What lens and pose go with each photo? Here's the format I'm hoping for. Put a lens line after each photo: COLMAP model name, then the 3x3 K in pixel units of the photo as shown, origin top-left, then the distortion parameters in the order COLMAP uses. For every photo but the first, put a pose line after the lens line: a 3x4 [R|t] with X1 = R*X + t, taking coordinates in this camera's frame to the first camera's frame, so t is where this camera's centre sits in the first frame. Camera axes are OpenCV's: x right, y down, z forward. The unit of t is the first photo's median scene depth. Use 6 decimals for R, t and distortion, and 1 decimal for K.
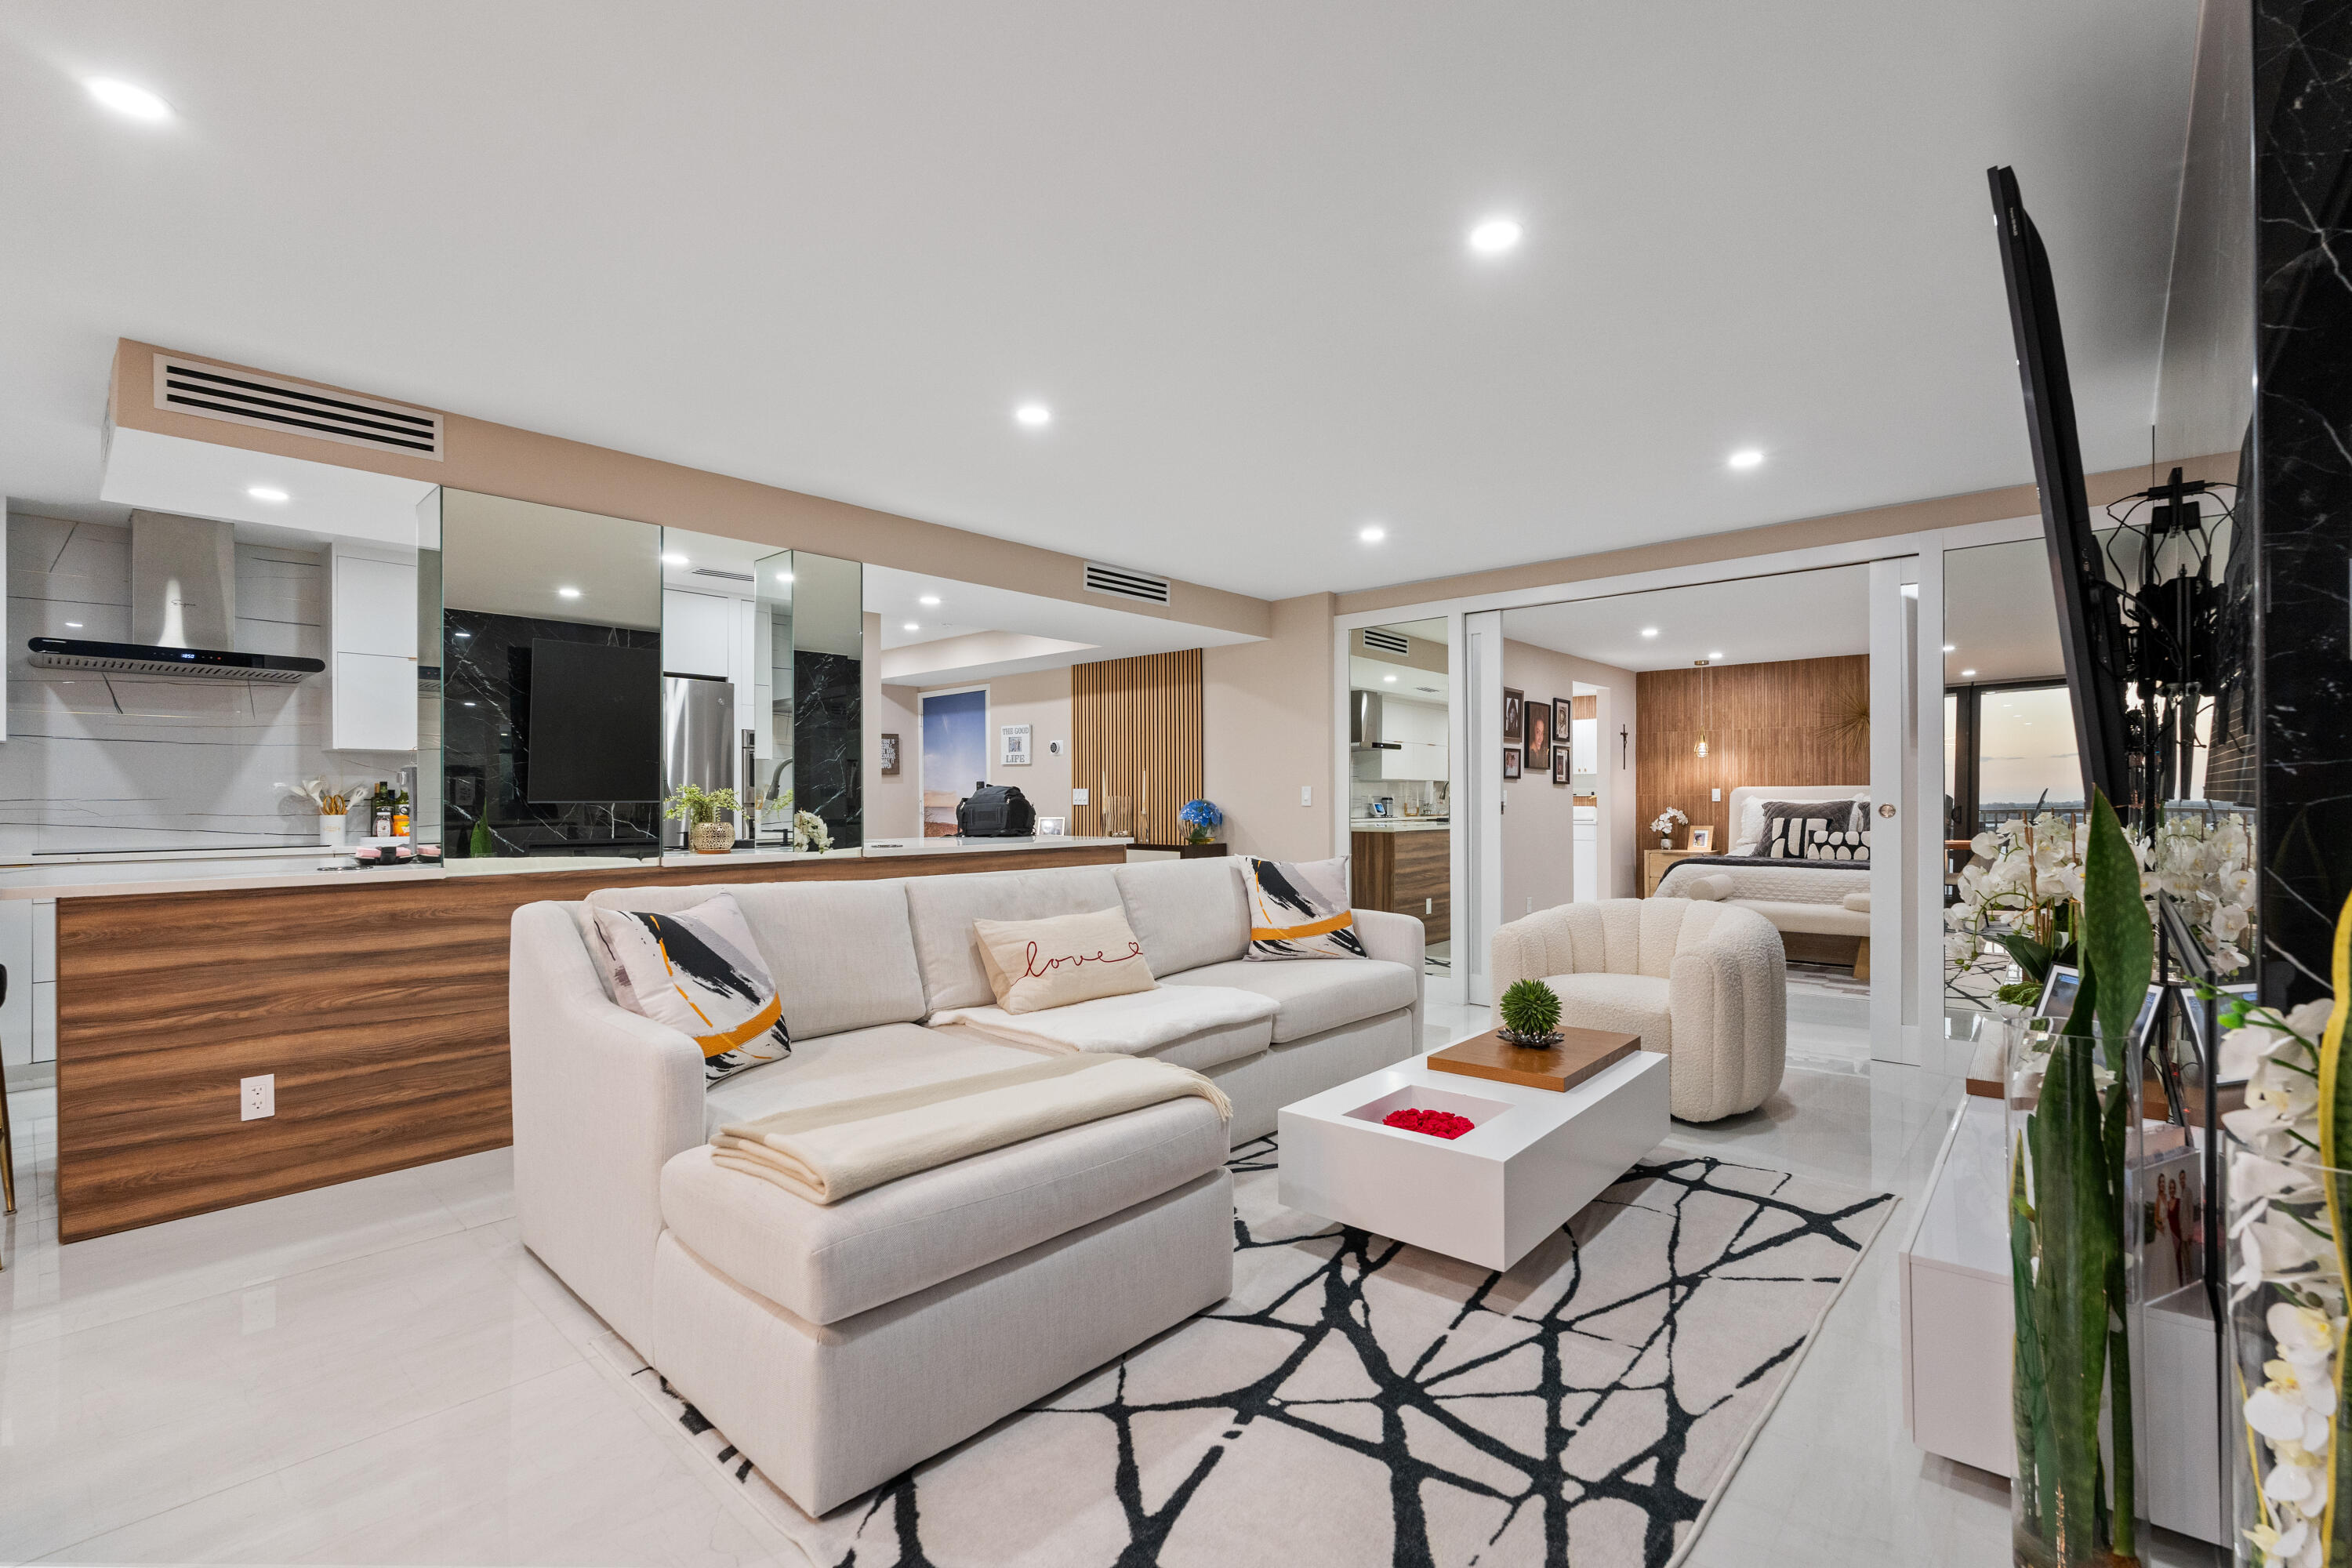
lens RADIAL K [[1025.1, 0, 1168.9], [0, 1025.1, 788.1], [0, 0, 1]] dist [-0.008483, 0.001931]
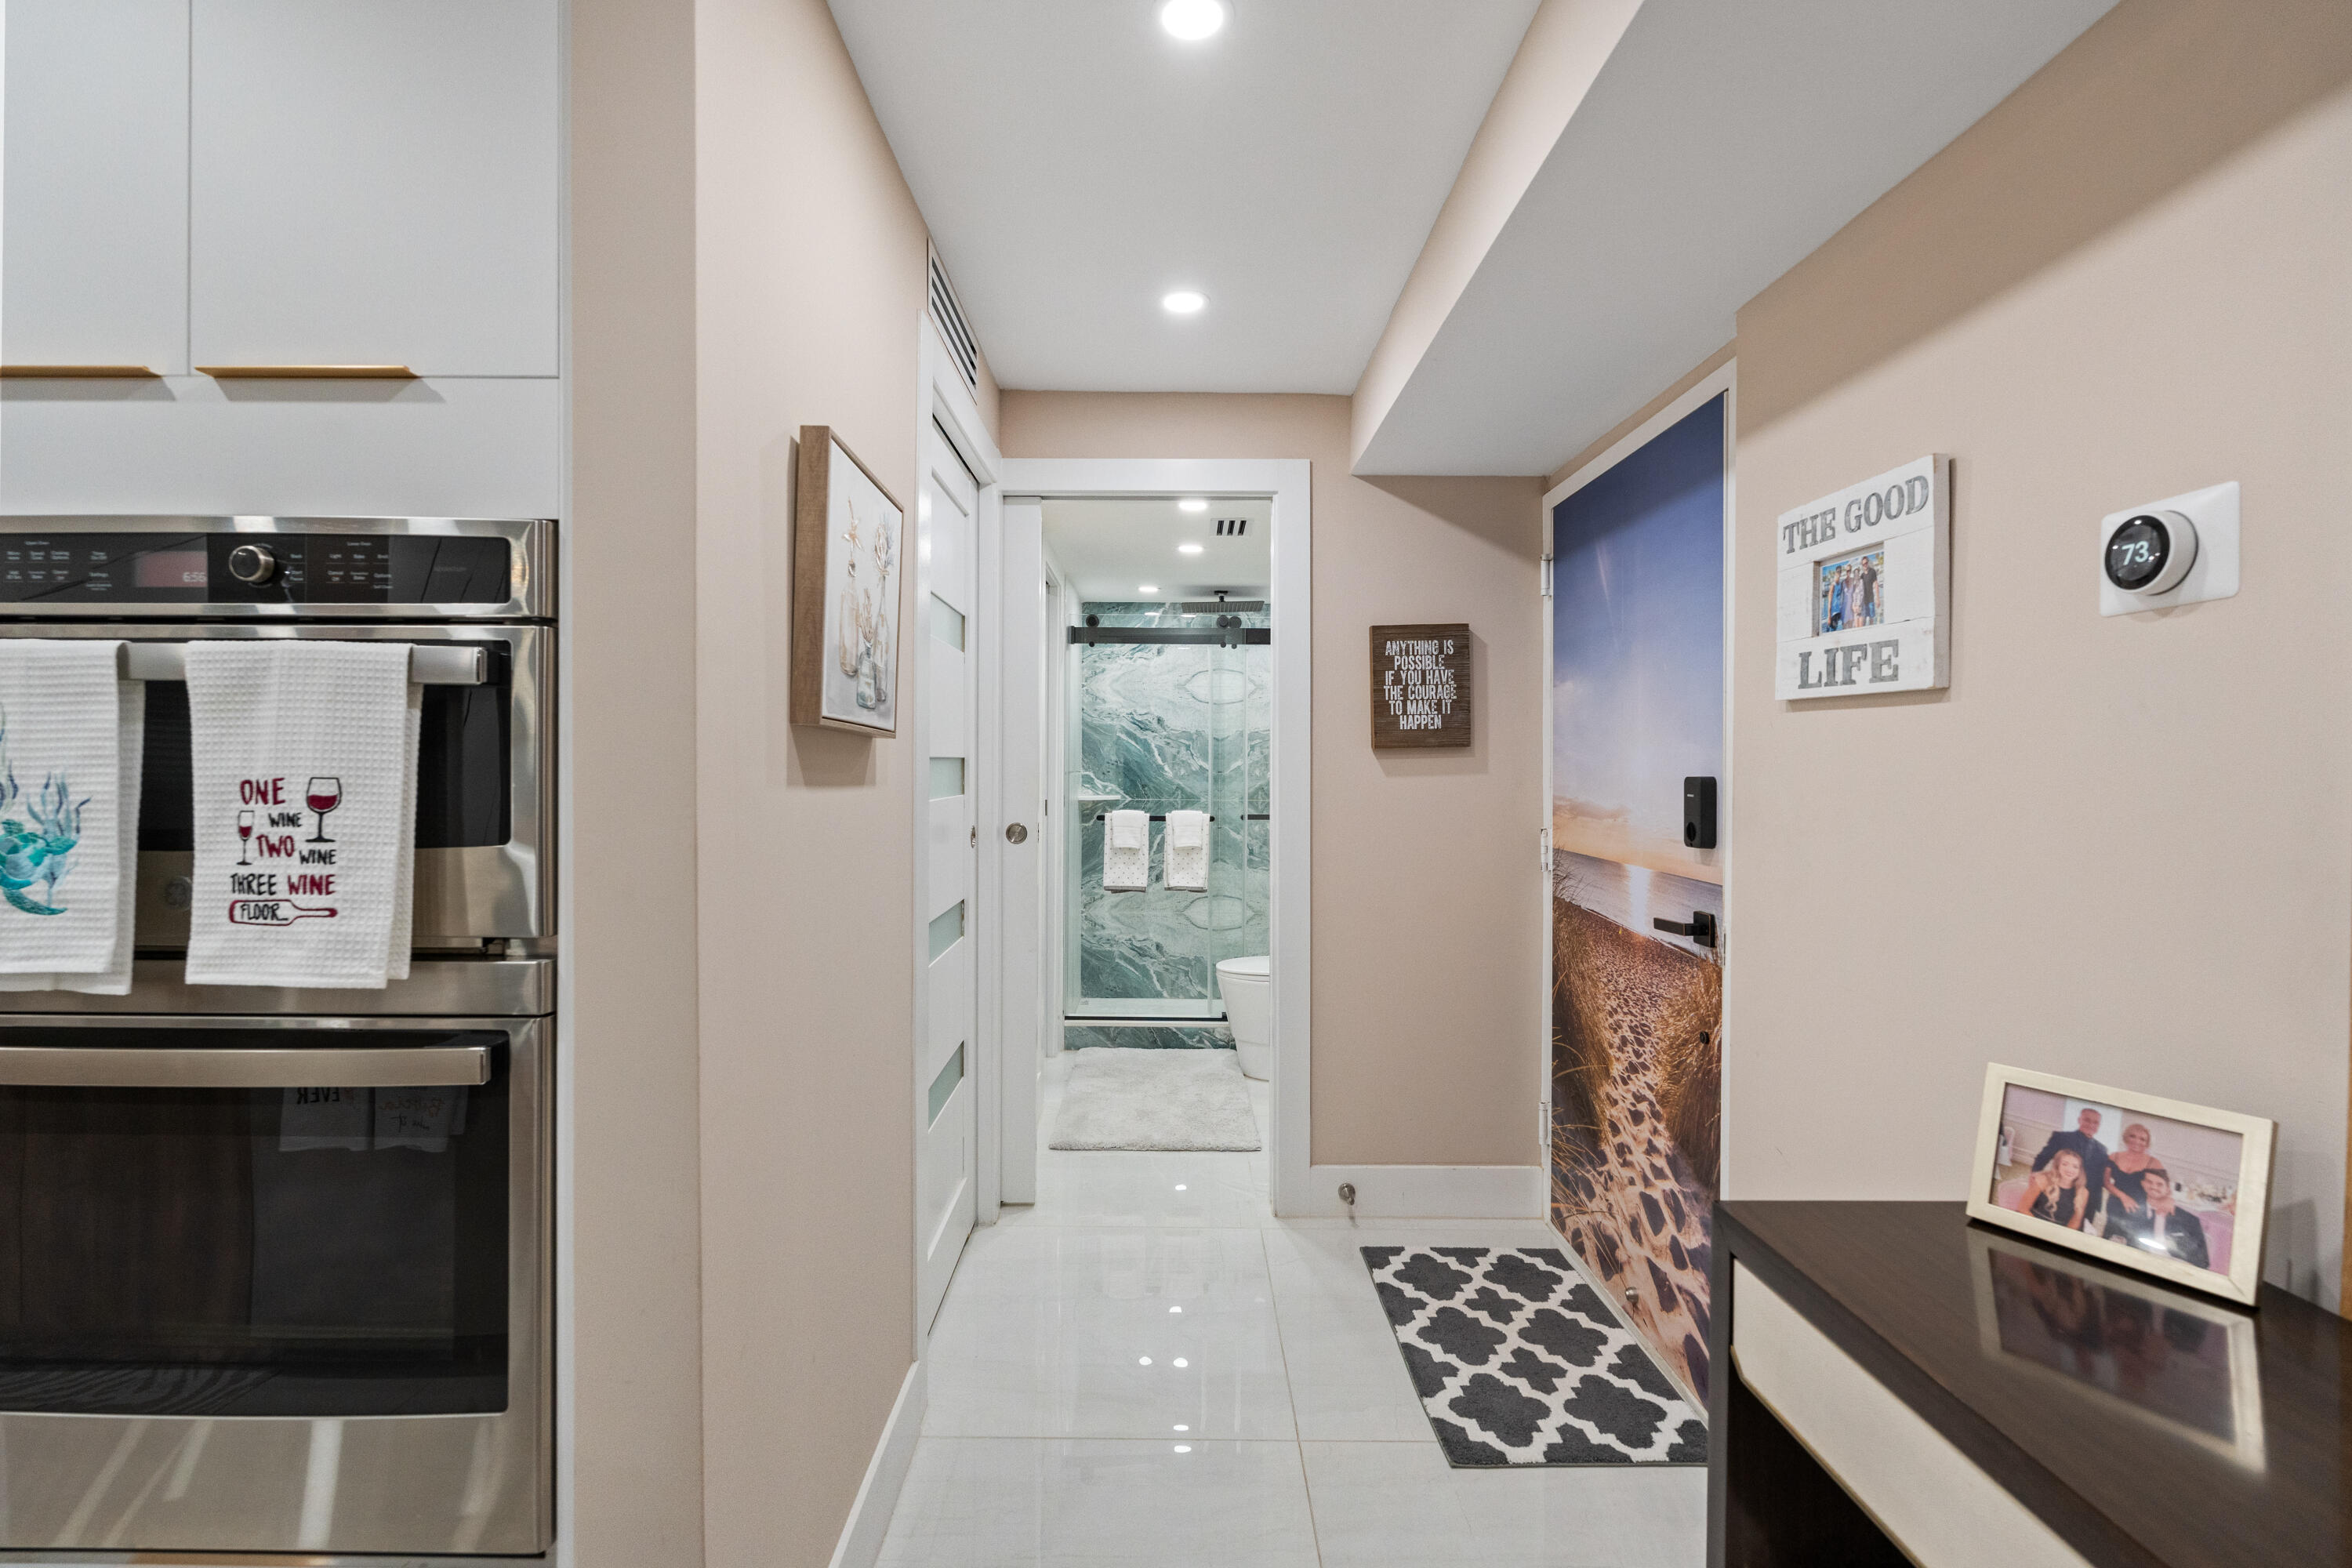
lens RADIAL K [[1025.1, 0, 1171.5], [0, 1025.1, 771.6], [0, 0, 1]] dist [-0.008483, 0.001931]
pose [[0.675261, 0.018644, -0.737344, -0.087159], [-0.008243, 0.999809, 0.017731, -0.010805], [0.737533, -0.005895, 0.675285, 0.716046]]
